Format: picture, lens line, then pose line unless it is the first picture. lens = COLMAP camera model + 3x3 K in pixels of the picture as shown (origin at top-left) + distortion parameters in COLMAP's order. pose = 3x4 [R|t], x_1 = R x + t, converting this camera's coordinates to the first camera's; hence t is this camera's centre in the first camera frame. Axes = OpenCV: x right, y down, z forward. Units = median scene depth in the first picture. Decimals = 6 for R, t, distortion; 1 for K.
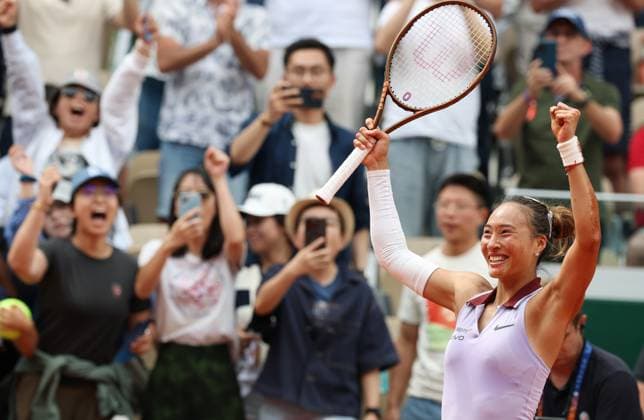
lens RADIAL K [[258.3, 0, 316.1], [0, 258.3, 211.8], [0, 0, 1]] dist [0.000610, 0.000893]
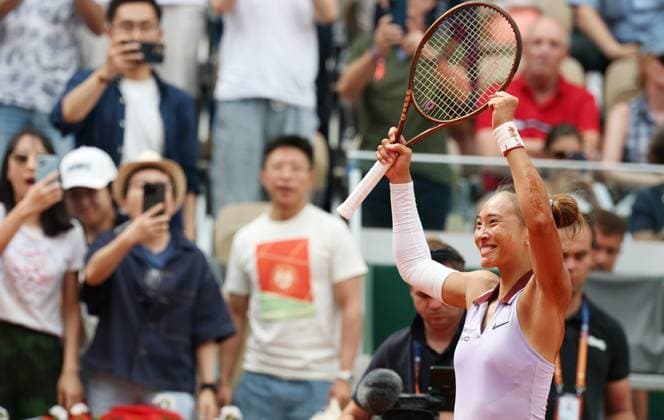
lens RADIAL K [[270.3, 0, 334.0], [0, 270.3, 206.2], [0, 0, 1]] dist [0.005449, -0.000119]
pose [[0.999981, -0.000715, -0.006199, 0.688361], [0.000688, 0.999990, -0.004313, 0.117108], [0.006202, 0.004309, 0.999971, 0.009364]]
